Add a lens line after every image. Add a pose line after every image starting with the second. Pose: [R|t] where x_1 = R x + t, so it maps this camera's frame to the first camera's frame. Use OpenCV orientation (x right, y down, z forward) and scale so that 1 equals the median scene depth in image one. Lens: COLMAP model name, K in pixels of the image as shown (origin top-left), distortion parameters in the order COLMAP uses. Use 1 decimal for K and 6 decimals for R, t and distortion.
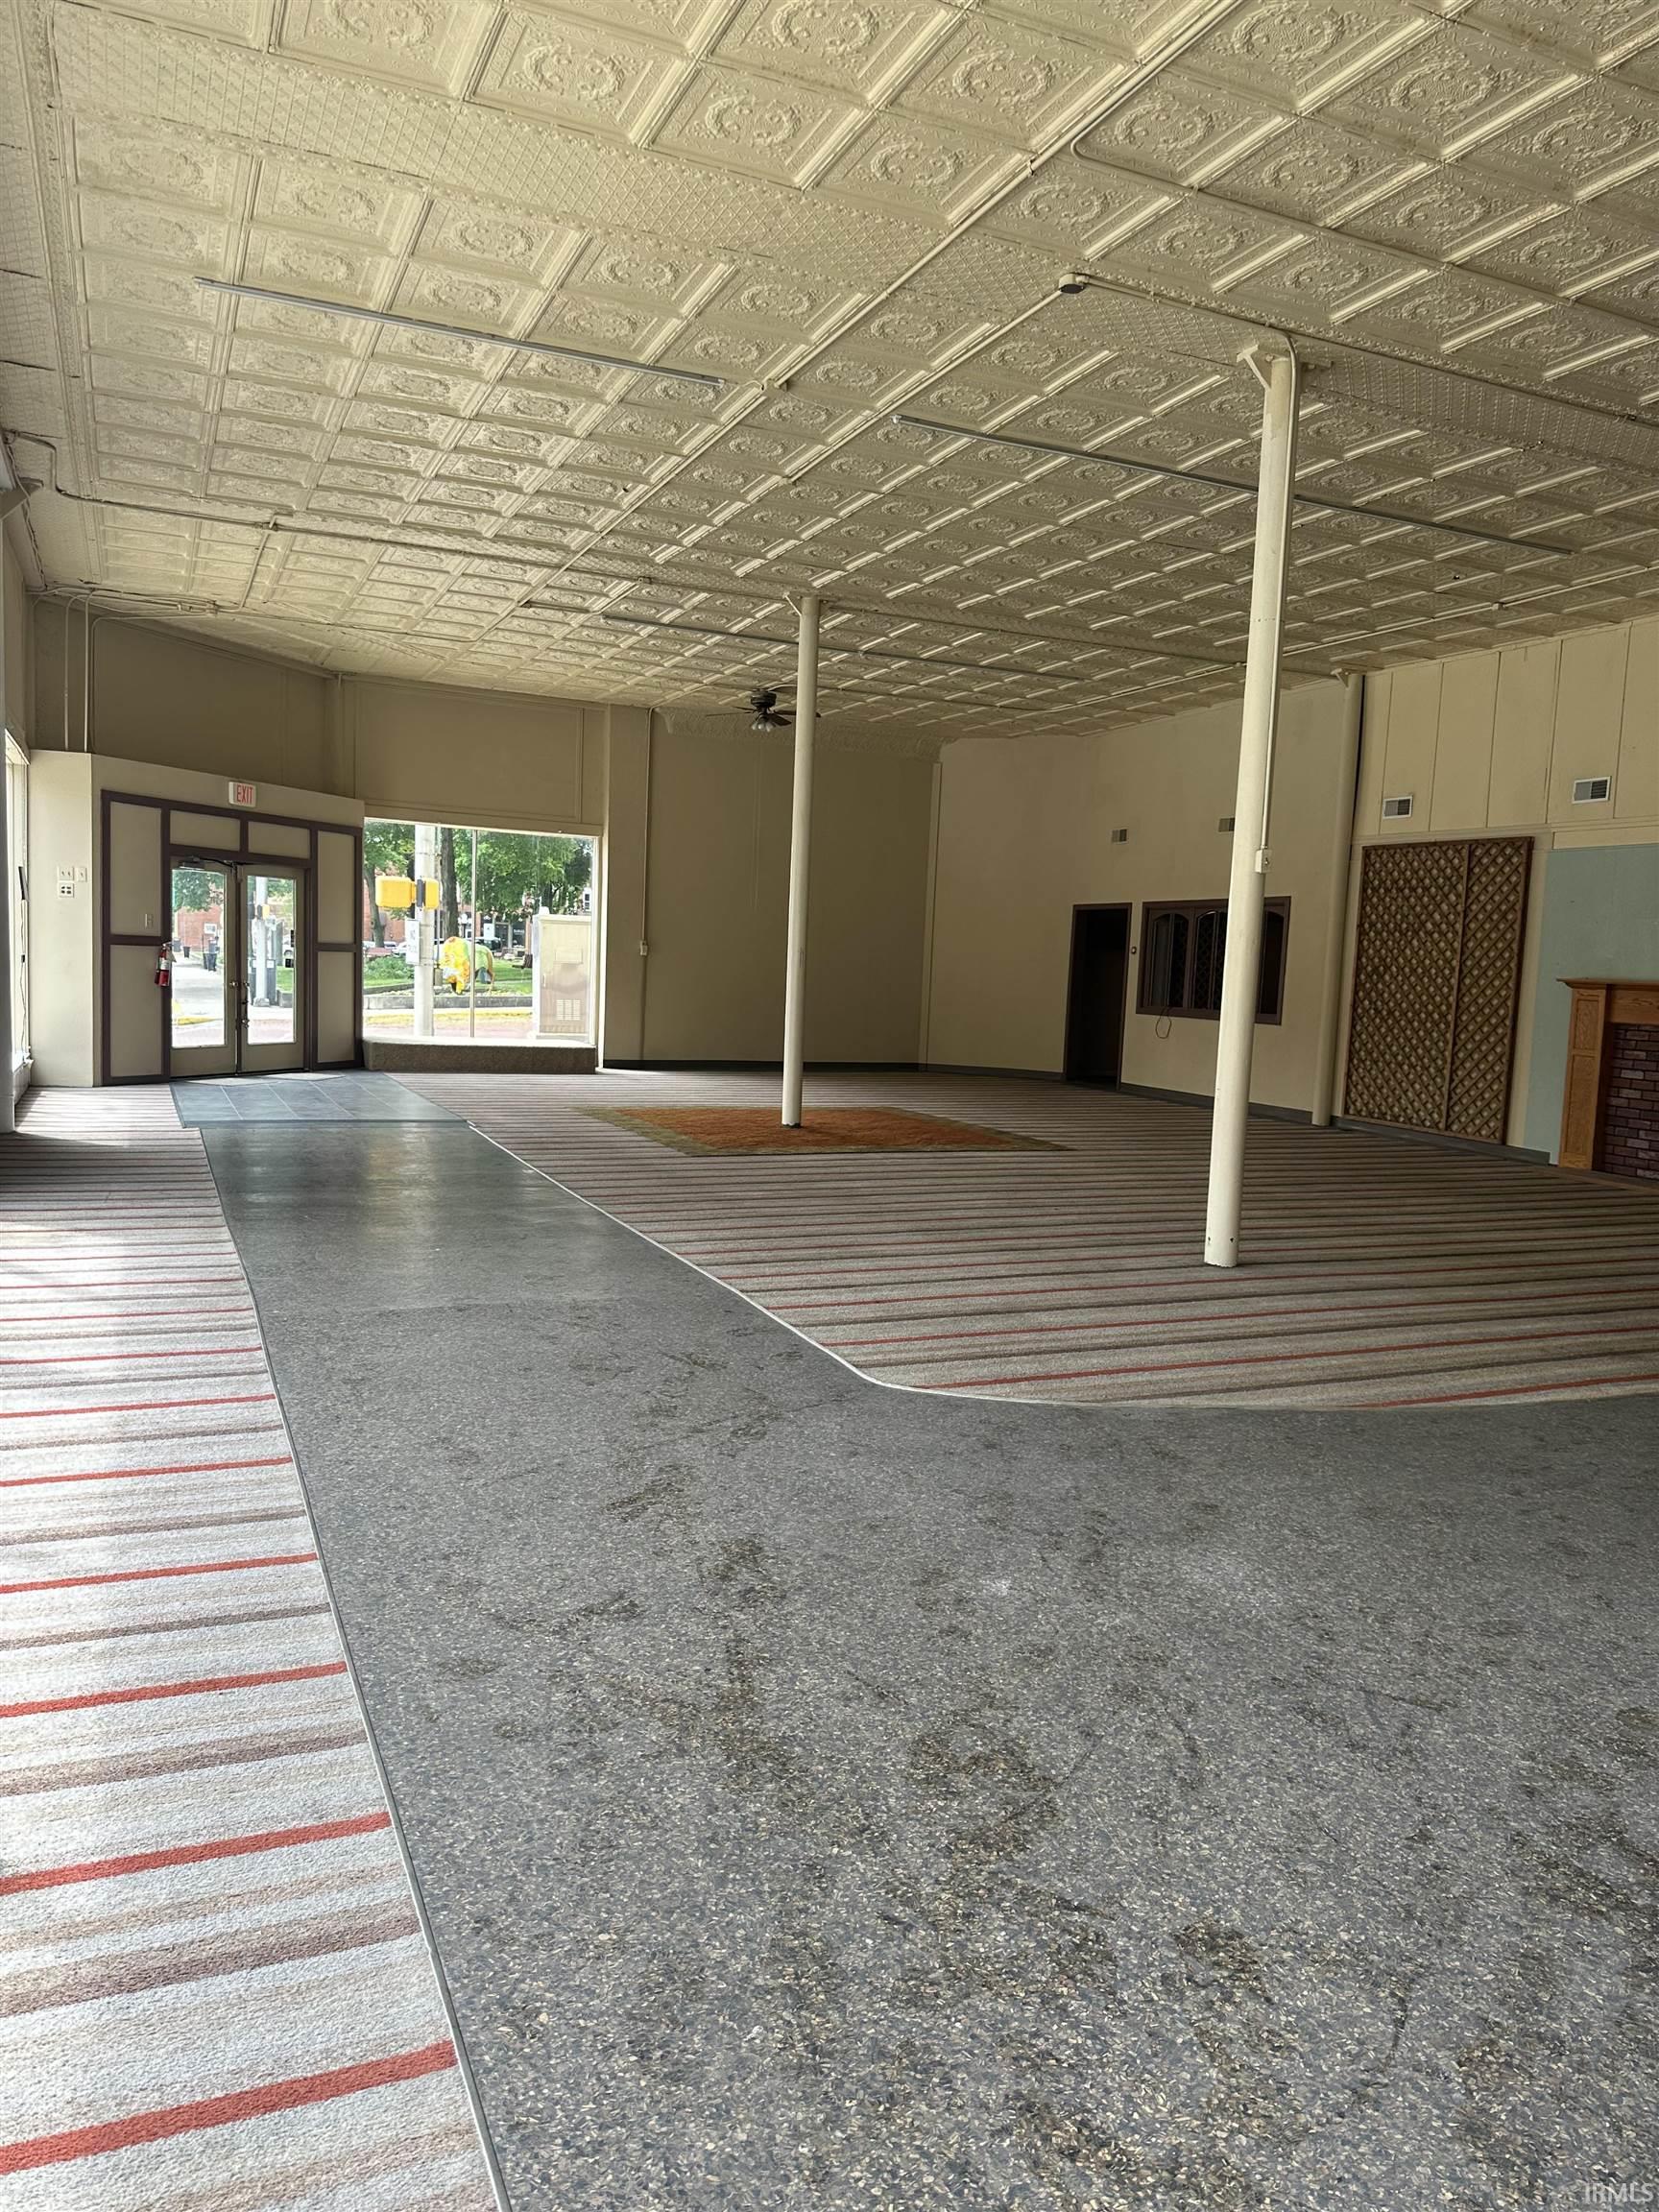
lens RADIAL K [[1533.6, 0, 839.2], [0, 1533.6, 1094.9], [0, 0, 1]] dist [0.145657, -0.277278]
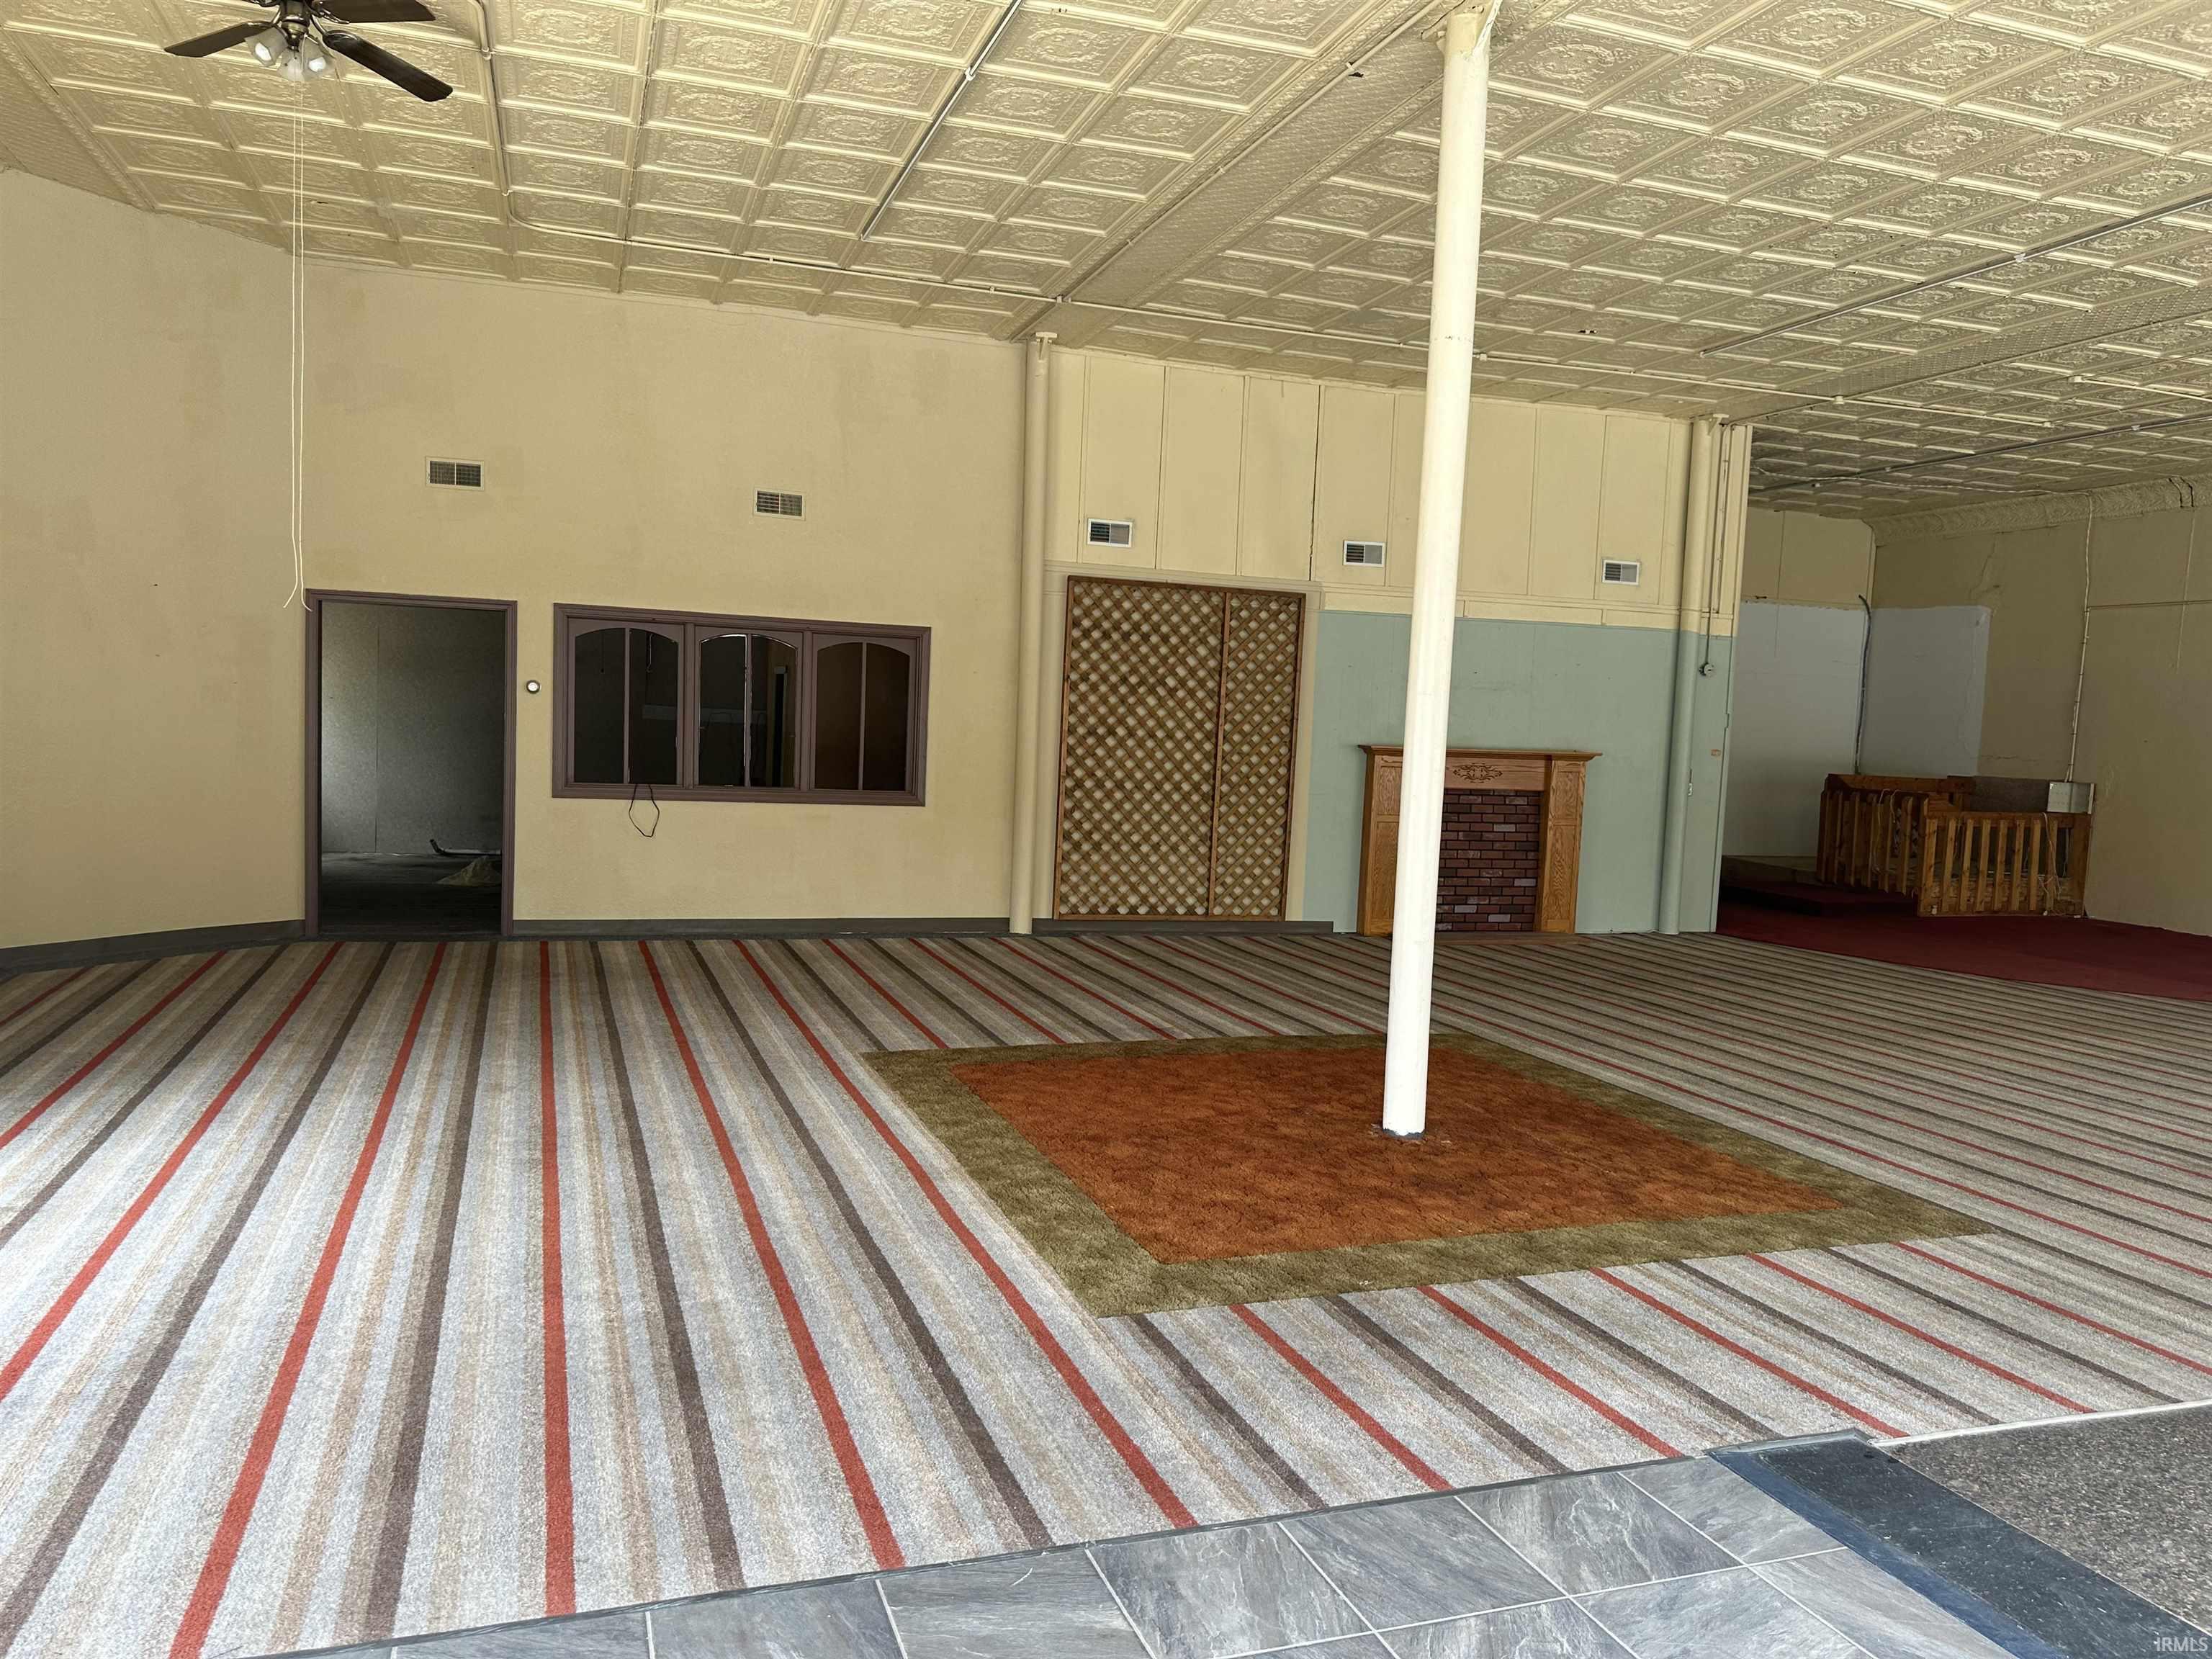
lens RADIAL K [[1534.9, 0, 1093.7], [0, 1534.9, 835.9], [0, 0, 1]] dist [0.152621, -0.278533]
pose [[0.099622, -0.114535, 0.988411, -0.470284], [0.051264, 0.992625, 0.109857, -0.119887], [-0.993704, 0.039725, 0.104759, 0.961120]]
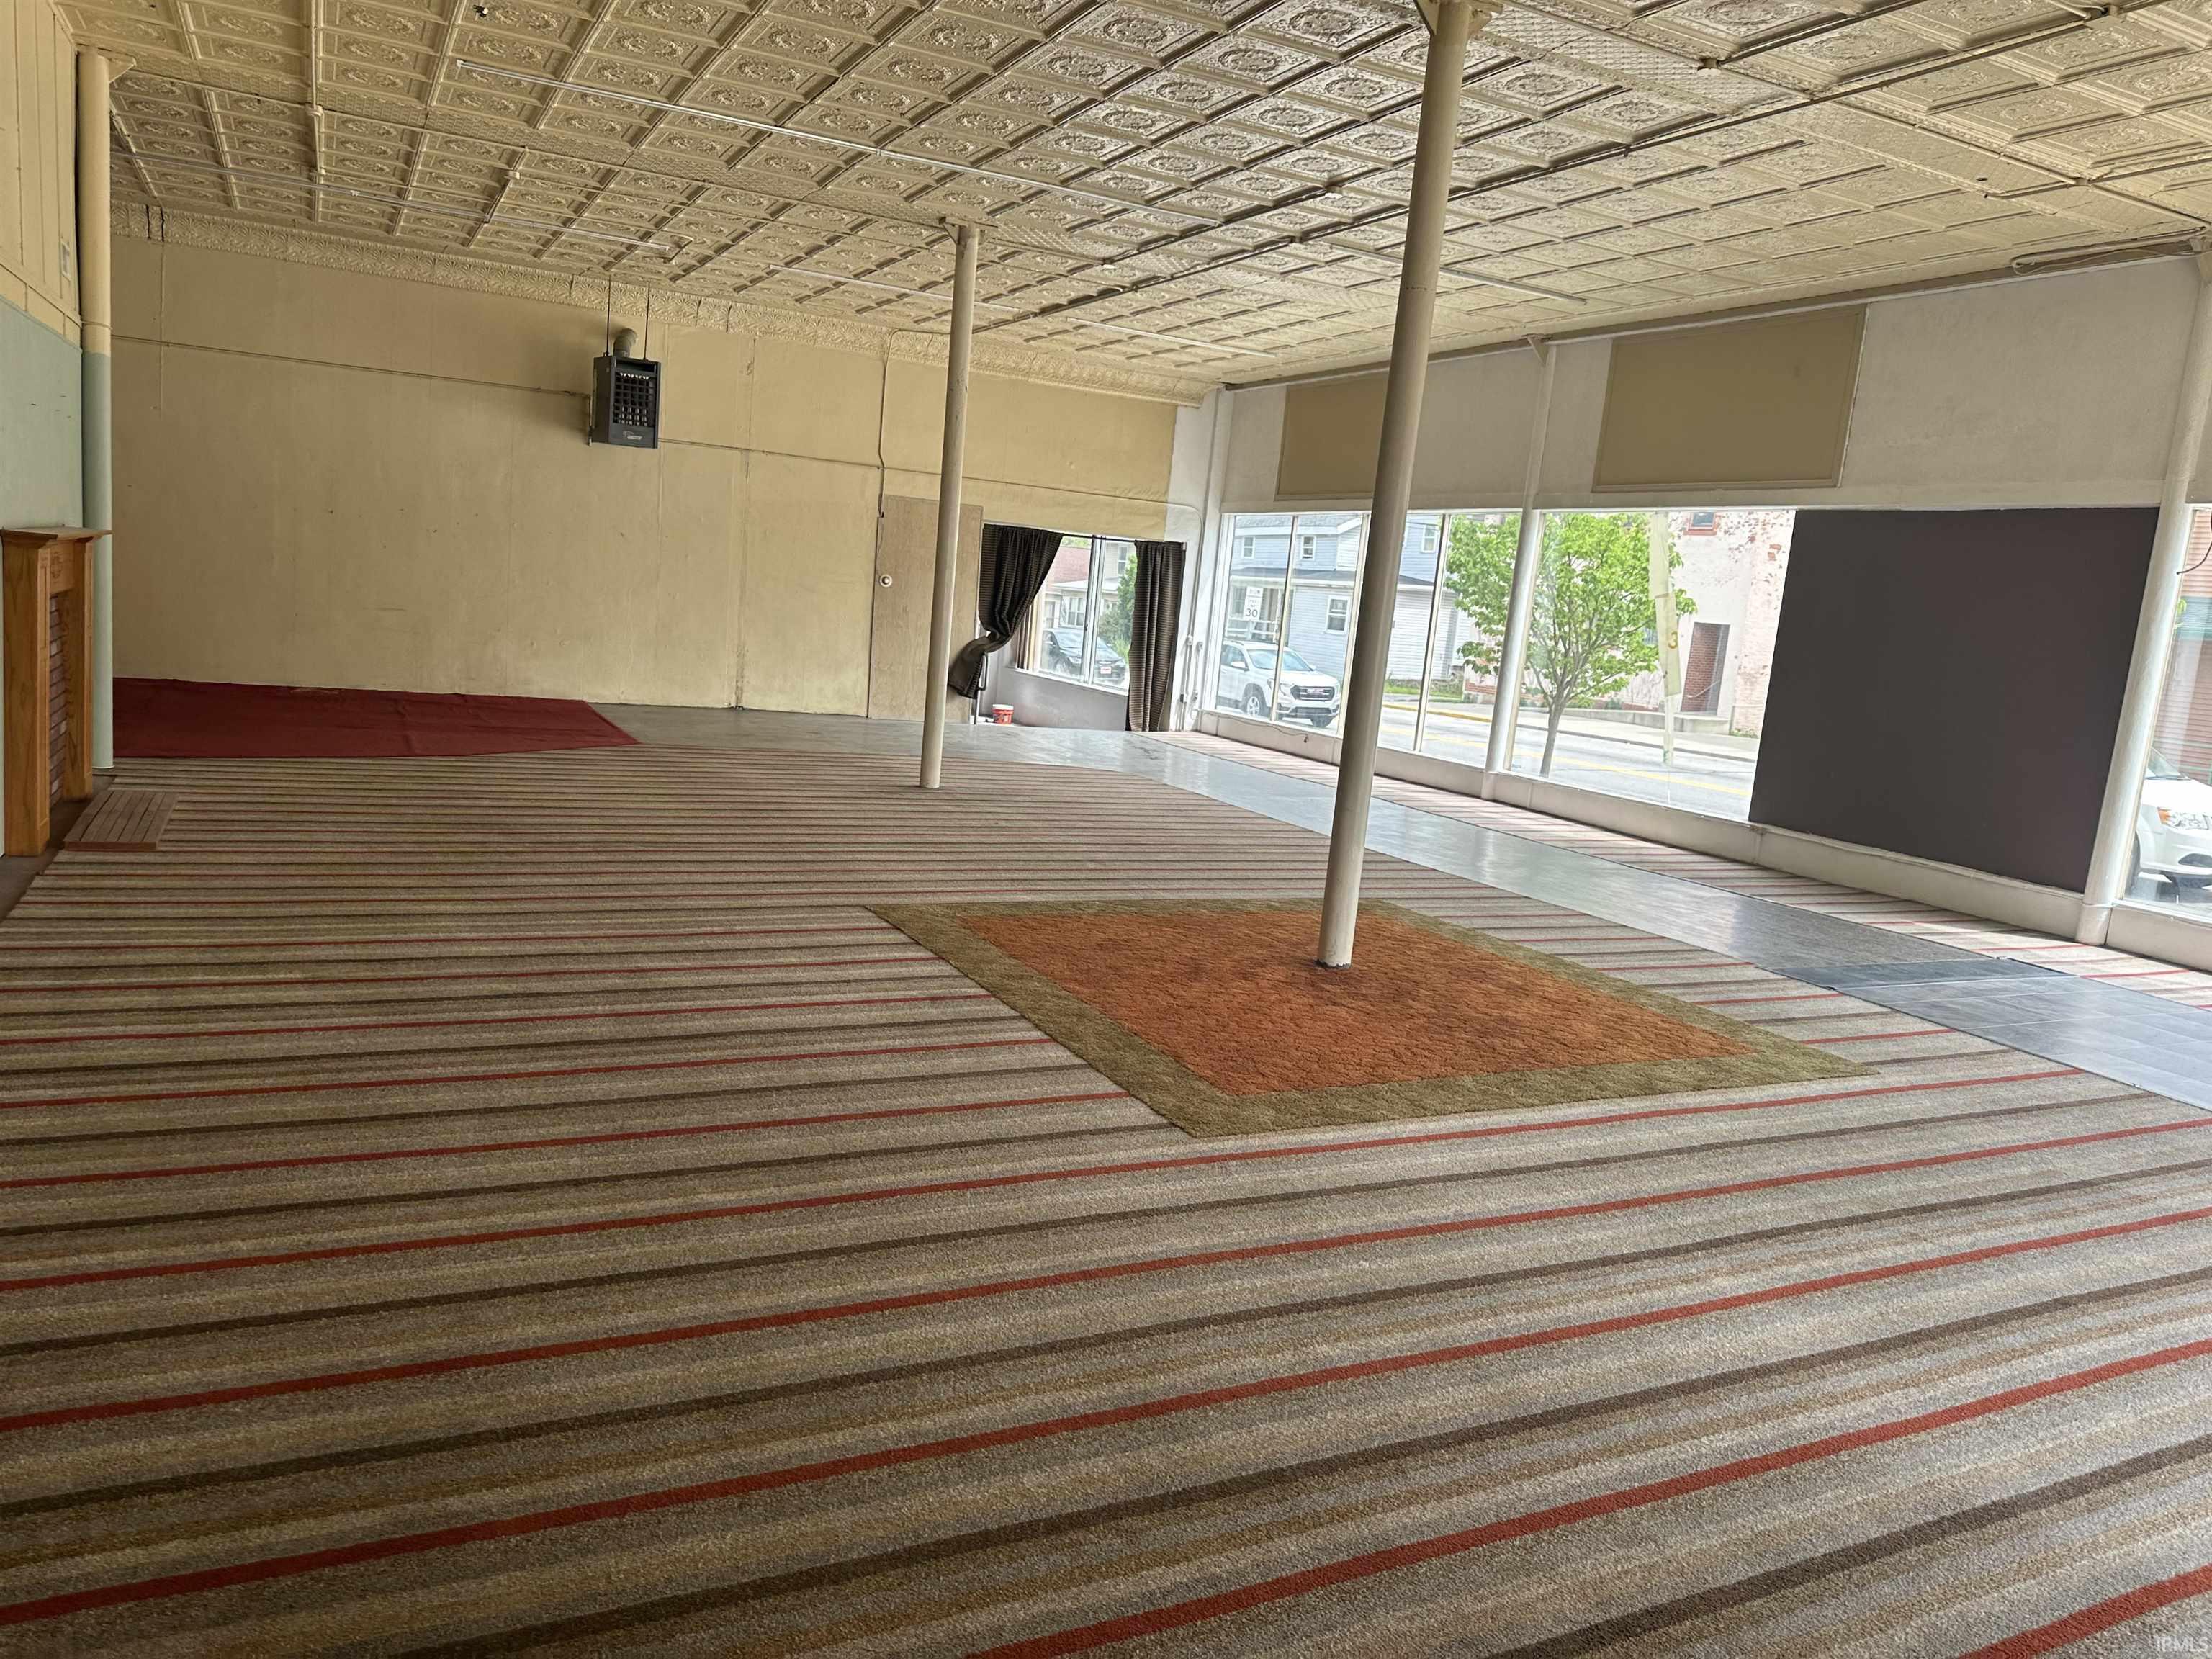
lens RADIAL K [[1533.6, 0, 1092.1], [0, 1533.6, 832.7], [0, 0, 1]] dist [0.145657, -0.277278]
pose [[-0.990941, -0.125363, -0.048166, 0.082522], [-0.133320, 0.961479, 0.240381, -0.140896], [0.016176, 0.244625, -0.969483, 1.422219]]
